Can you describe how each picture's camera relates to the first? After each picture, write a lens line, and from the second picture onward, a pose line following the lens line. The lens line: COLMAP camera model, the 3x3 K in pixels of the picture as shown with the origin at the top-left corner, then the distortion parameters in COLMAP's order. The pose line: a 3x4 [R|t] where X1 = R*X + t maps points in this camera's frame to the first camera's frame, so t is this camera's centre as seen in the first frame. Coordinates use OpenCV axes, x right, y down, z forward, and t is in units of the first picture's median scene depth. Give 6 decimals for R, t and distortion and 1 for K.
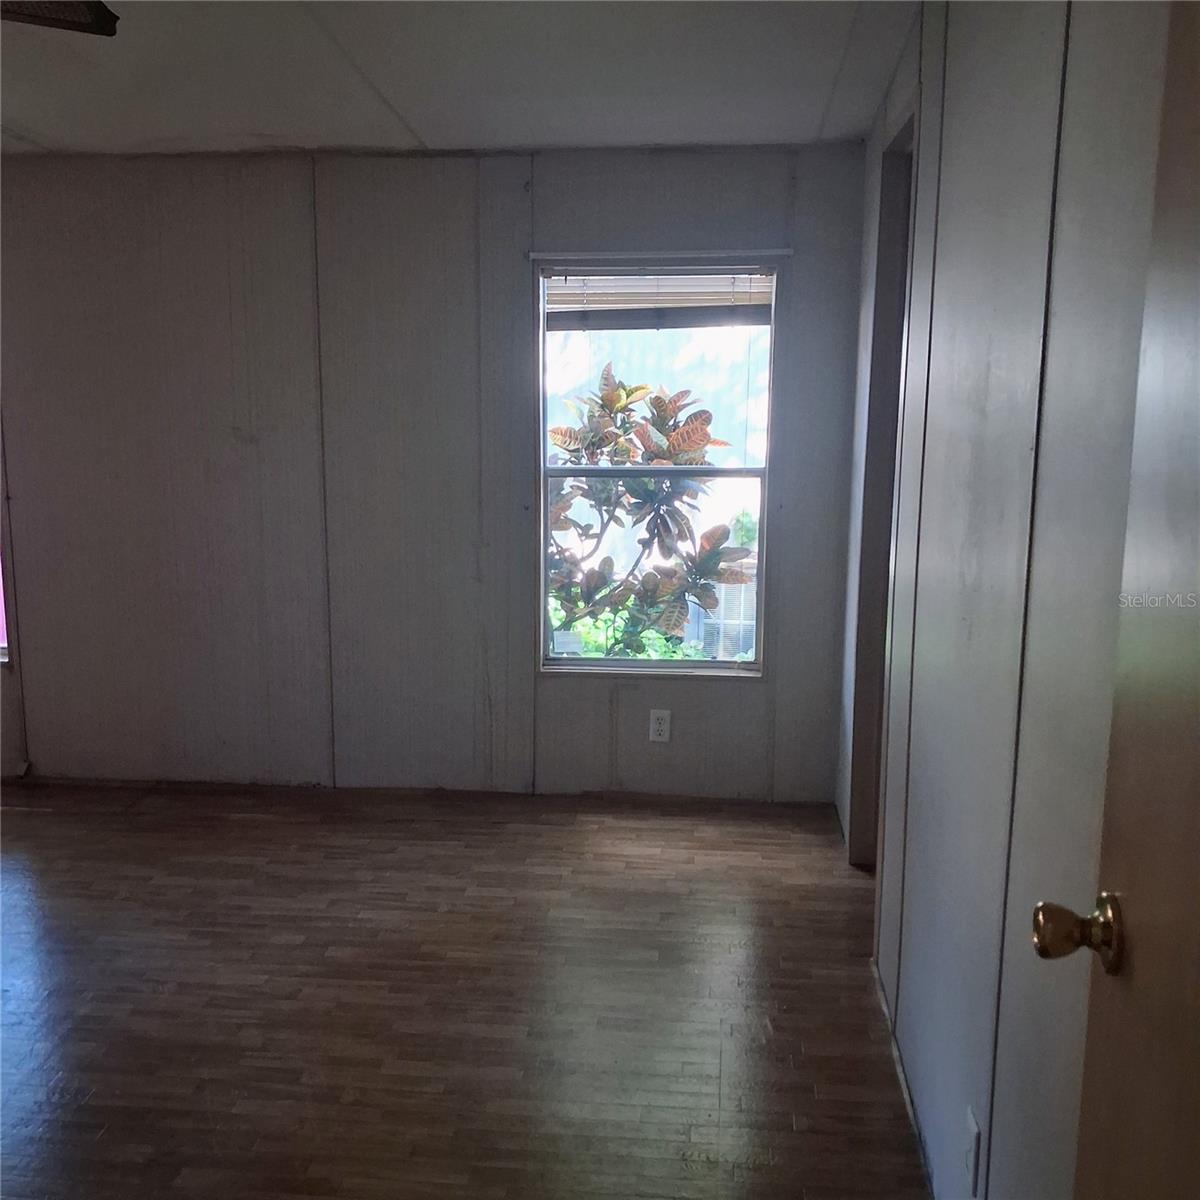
lens RADIAL K [[1181.2, 0, 601.6], [0, 1181.2, 596.9], [0, 0, 1]] dist [0.044048, 0.000000]
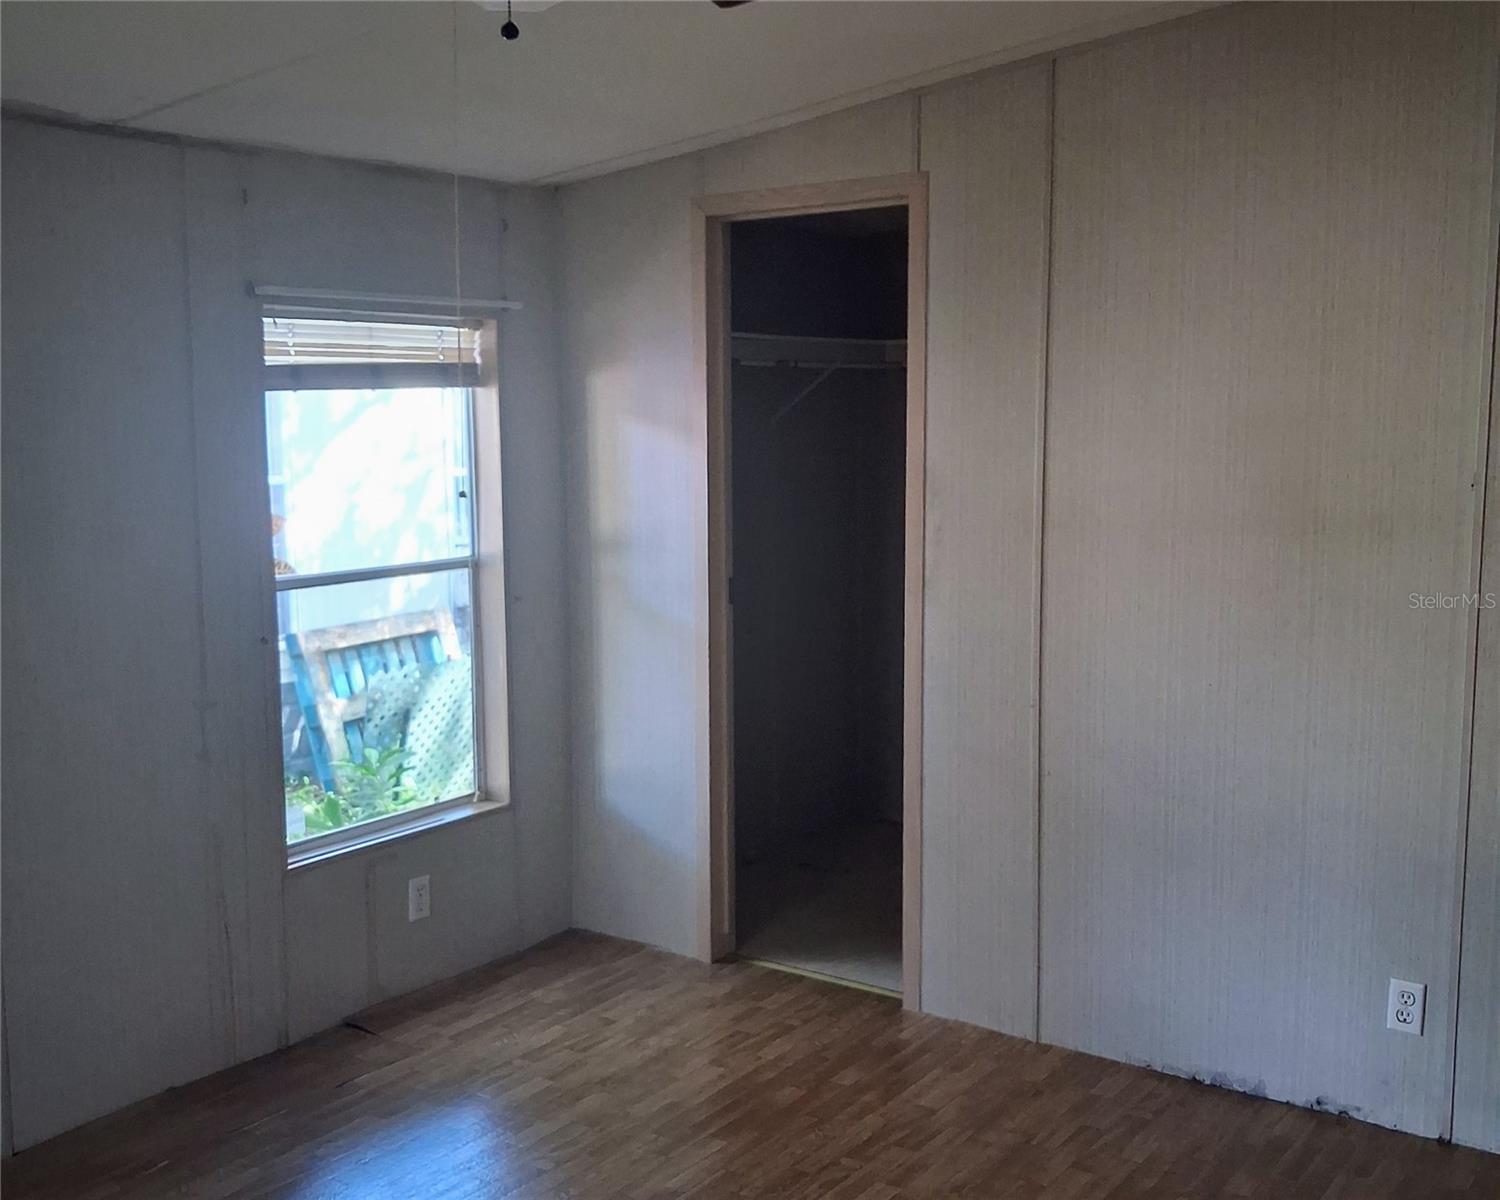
lens RADIAL K [[1576.9, 0, 750.7], [0, 1576.9, 601.5], [0, 0, 1]] dist [-0.135382, 0.000000]
pose [[0.458049, -0.104823, 0.882725, -0.764098], [0.165035, 0.985787, 0.031424, -0.081621], [-0.873473, 0.131286, 0.468839, 0.327232]]
